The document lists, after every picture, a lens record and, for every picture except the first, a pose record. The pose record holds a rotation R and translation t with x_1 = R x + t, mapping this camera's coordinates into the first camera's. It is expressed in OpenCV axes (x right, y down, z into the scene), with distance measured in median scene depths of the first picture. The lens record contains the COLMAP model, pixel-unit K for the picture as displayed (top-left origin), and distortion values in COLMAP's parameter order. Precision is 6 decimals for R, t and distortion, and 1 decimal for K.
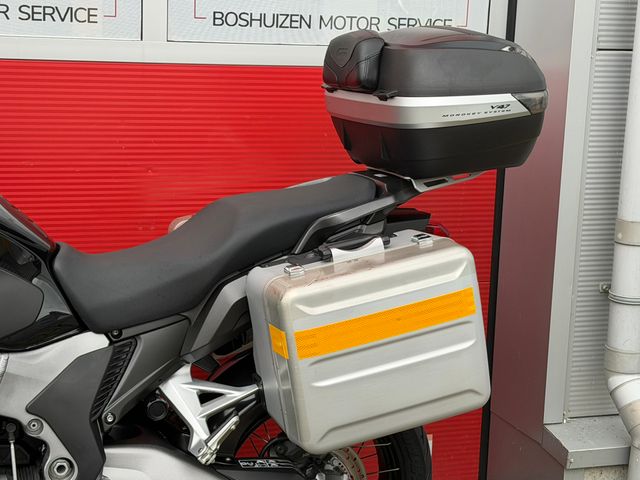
lens RADIAL K [[1283.8, 0, 321.5], [0, 1283.8, 245.6], [0, 0, 1]] dist [0.137975, -0.027480]
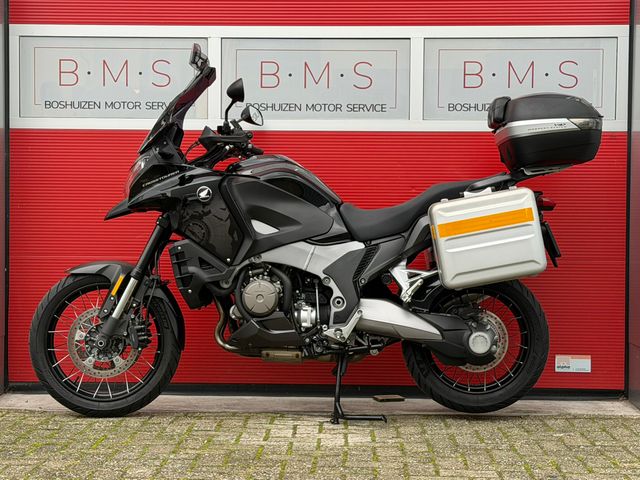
lens RADIAL K [[1283.8, 0, 321.5], [0, 1283.8, 245.6], [0, 0, 1]] dist [0.137975, -0.027480]
pose [[0.930618, -0.022277, -0.365314, 0.520795], [-0.043994, 0.984099, -0.172085, 0.431123], [0.363339, 0.176217, 0.914840, -0.900245]]
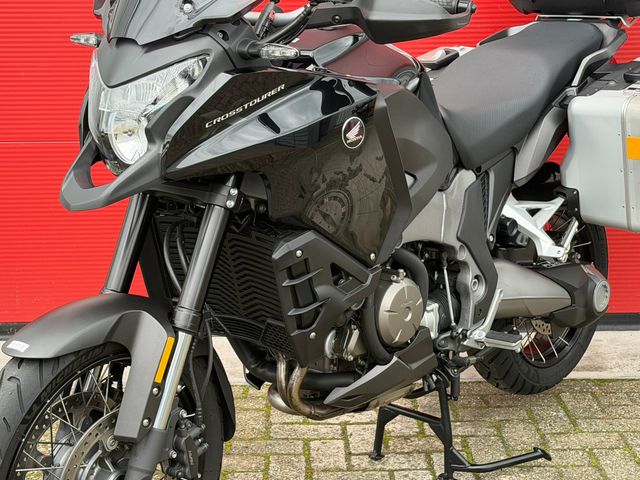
lens RADIAL K [[1283.0, 0, 330.1], [0, 1283.0, 240.6], [0, 0, 1]] dist [0.125660, 0.088069]
pose [[0.869403, -0.159503, 0.467651, -0.840650], [0.123828, 0.986594, 0.106294, -0.008026], [-0.478336, -0.034504, 0.877499, 0.035654]]
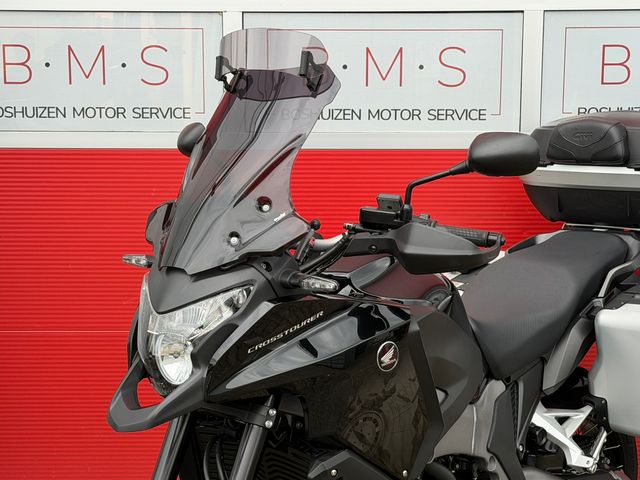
lens RADIAL K [[1283.8, 0, 321.5], [0, 1283.8, 245.6], [0, 0, 1]] dist [0.137975, -0.027480]
pose [[0.884877, -0.093249, 0.456395, -0.860019], [0.108232, 0.994103, -0.006732, -0.066705], [-0.453076, 0.055353, 0.889752, -0.002615]]
